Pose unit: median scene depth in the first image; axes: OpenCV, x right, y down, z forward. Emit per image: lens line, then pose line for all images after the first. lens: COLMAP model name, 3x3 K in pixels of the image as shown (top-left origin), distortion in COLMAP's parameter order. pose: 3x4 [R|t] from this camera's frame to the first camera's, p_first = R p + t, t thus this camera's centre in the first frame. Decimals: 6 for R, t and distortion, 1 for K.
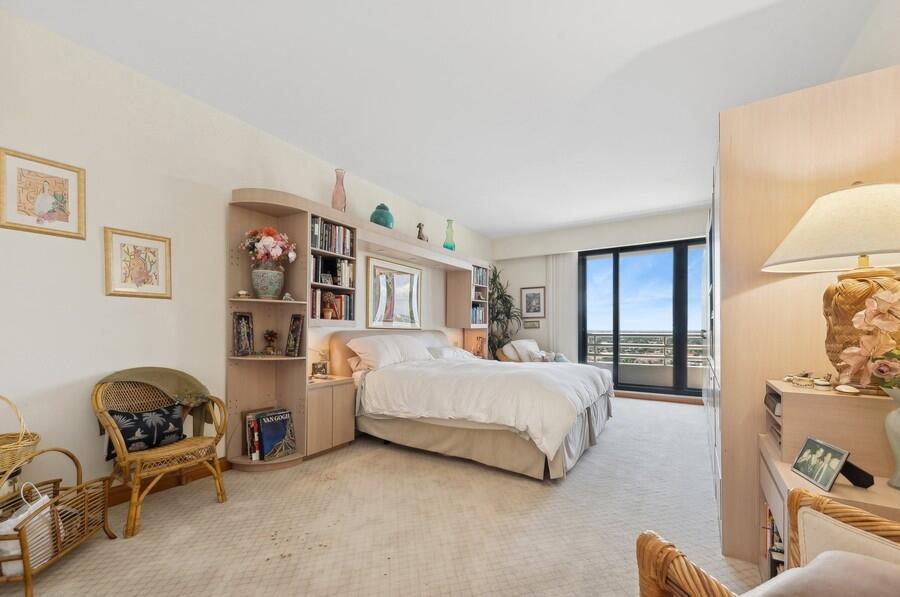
lens RADIAL K [[387.0, 0, 457.3], [0, 387.0, 315.5], [0, 0, 1]] dist [0.001621, -0.000448]
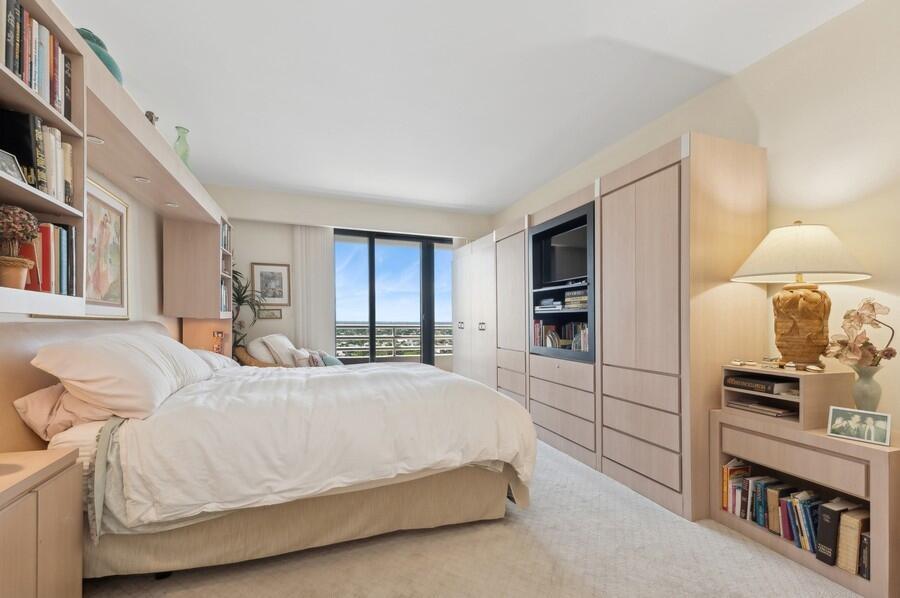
lens RADIAL K [[387.0, 0, 457.3], [0, 387.0, 316.0], [0, 0, 1]] dist [0.001621, -0.000448]
pose [[0.596426, 0.014450, 0.802538, -0.231340], [-0.037202, 0.999261, 0.009655, 0.009320], [-0.801805, -0.035615, 0.596523, 0.313330]]
